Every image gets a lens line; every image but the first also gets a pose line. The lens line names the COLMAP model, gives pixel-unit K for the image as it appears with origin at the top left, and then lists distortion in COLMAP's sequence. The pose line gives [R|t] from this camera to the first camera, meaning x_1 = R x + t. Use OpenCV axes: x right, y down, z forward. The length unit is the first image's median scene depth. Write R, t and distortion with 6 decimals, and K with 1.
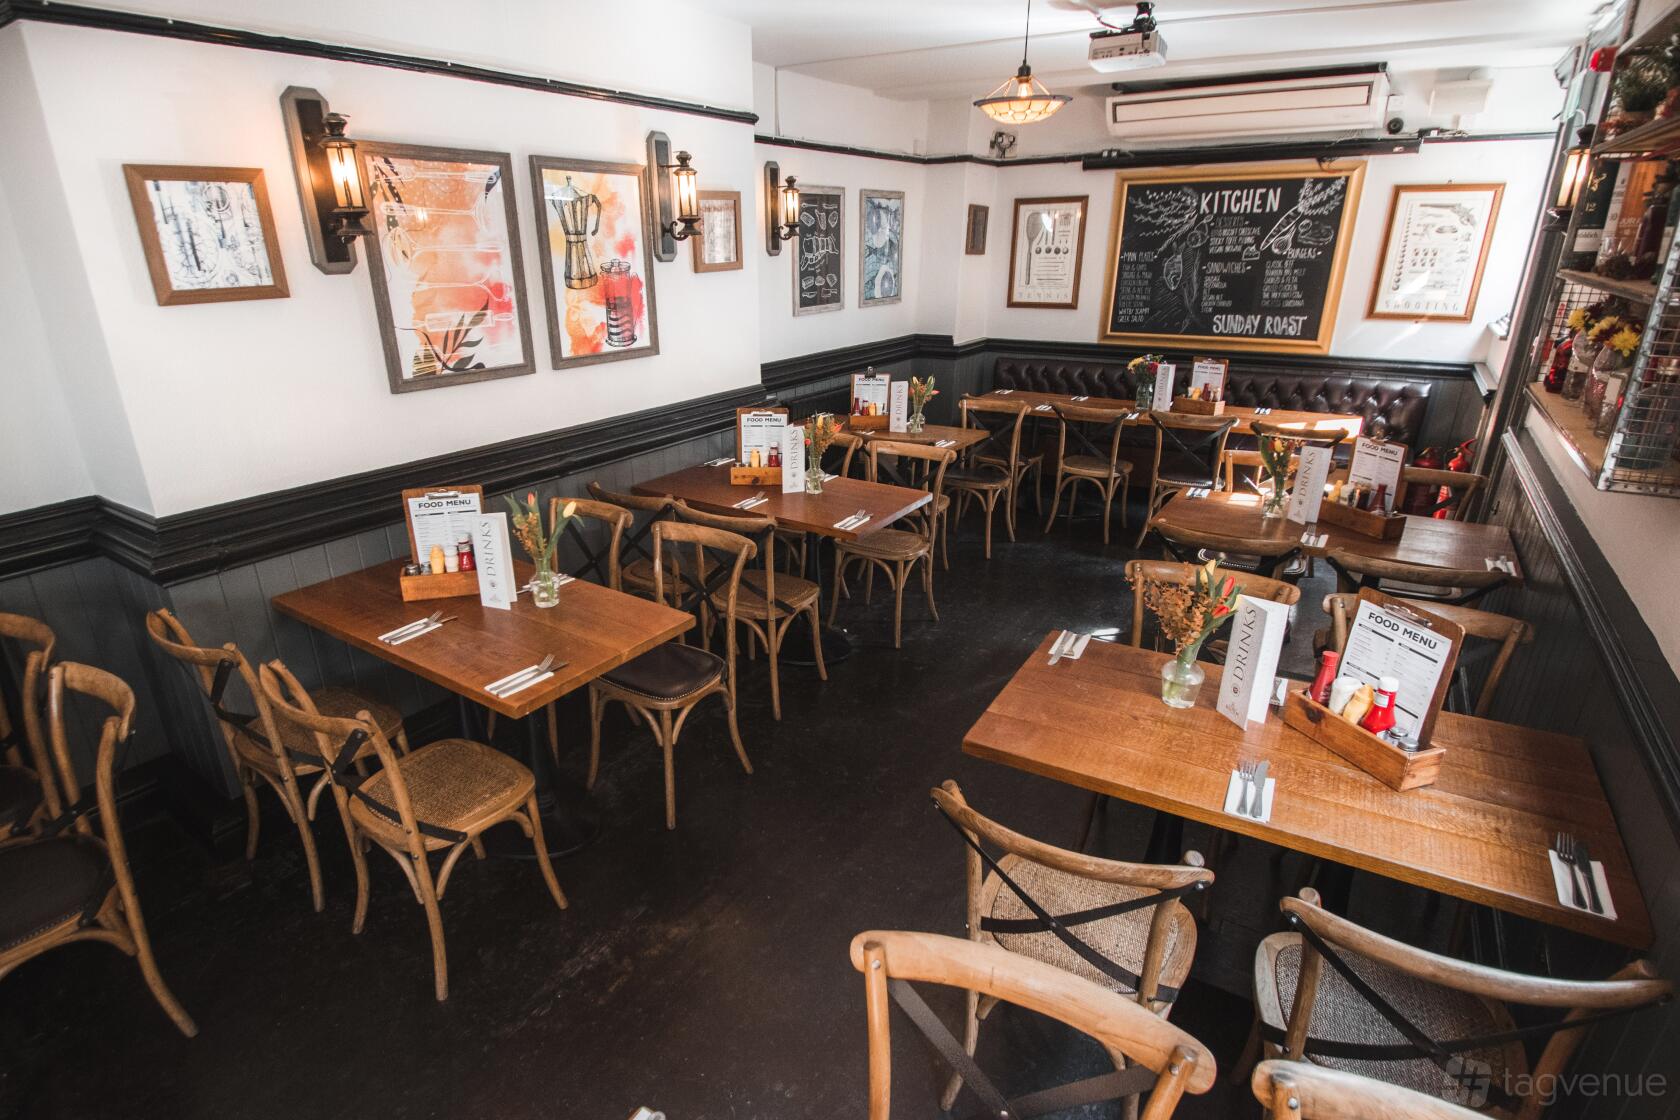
lens RADIAL K [[870.3, 0, 840.0], [0, 870.3, 560.0], [0, 0, 1]] dist [0.000598, -0.000046]
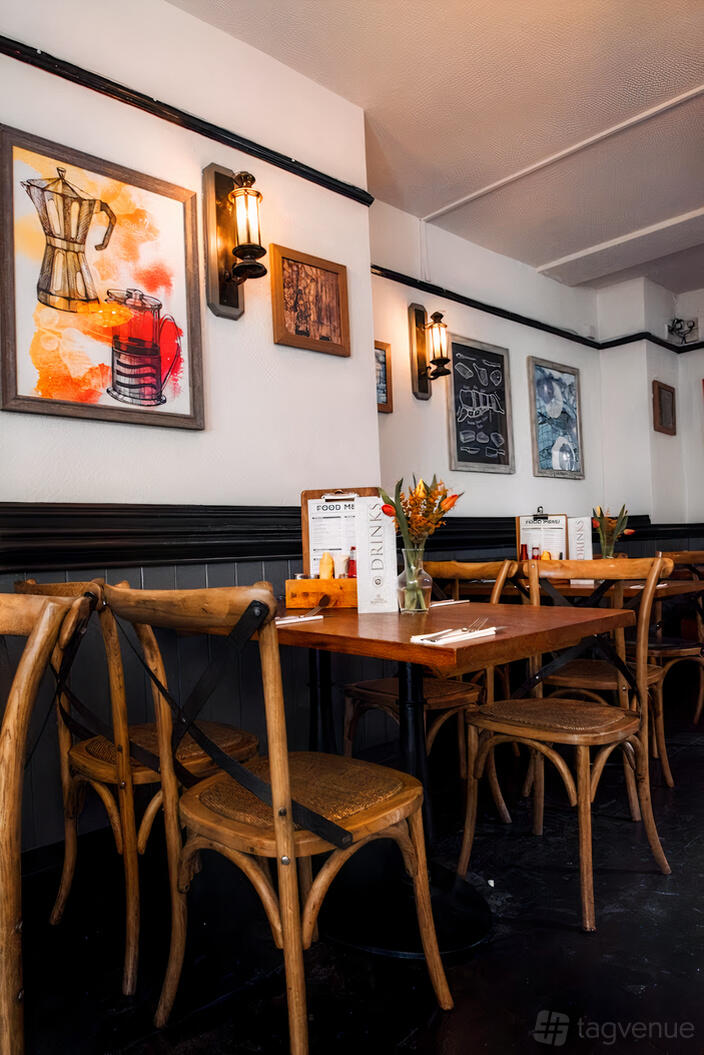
lens RADIAL K [[692.4, 0, 352.0], [0, 692.4, 527.5], [0, 0, 1]] dist [-0.045986, -0.000624]
pose [[0.960431, -0.052568, -0.273511, 0.053734], [-0.048941, 0.934892, -0.351541, 0.027976], [0.274183, 0.351017, 0.895327, 0.532646]]
